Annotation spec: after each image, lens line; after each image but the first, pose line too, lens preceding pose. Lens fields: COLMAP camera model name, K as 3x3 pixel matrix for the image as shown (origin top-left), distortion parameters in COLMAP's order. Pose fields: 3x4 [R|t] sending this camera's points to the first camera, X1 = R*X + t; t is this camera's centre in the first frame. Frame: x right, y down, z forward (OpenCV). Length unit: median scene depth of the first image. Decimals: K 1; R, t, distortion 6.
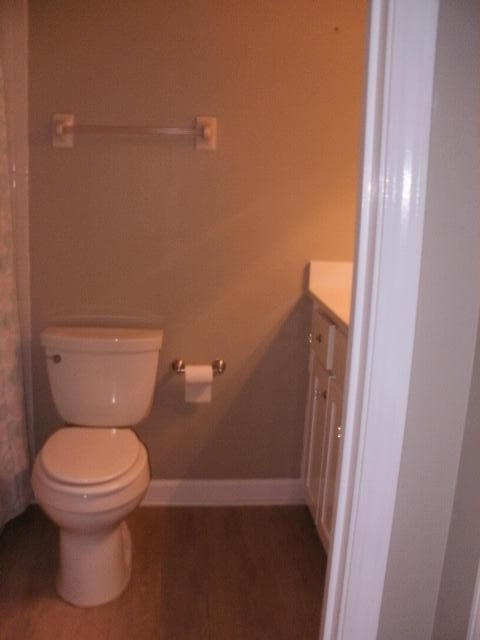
lens RADIAL K [[693.7, 0, 238.1], [0, 693.7, 318.5], [0, 0, 1]] dist [-0.248184, 0.000000]
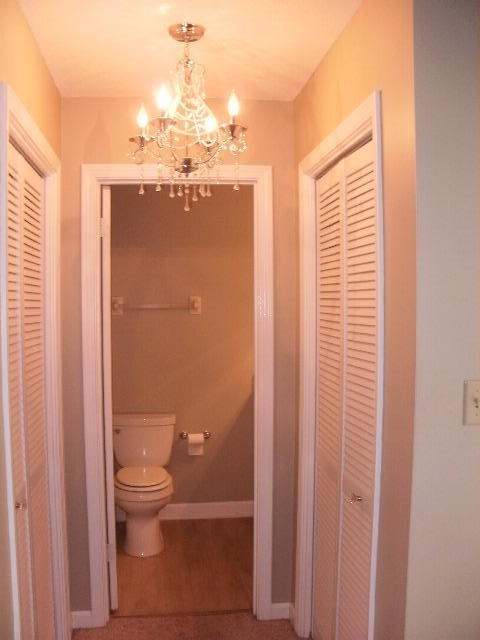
lens RADIAL K [[693.7, 0, 241.1], [0, 693.7, 321.3], [0, 0, 1]] dist [-0.248184, 0.000000]
pose [[0.998393, -0.039694, 0.040453, -0.000570], [0.046016, 0.984410, -0.169764, 0.091160], [-0.033084, 0.171353, 0.984654, -0.814870]]
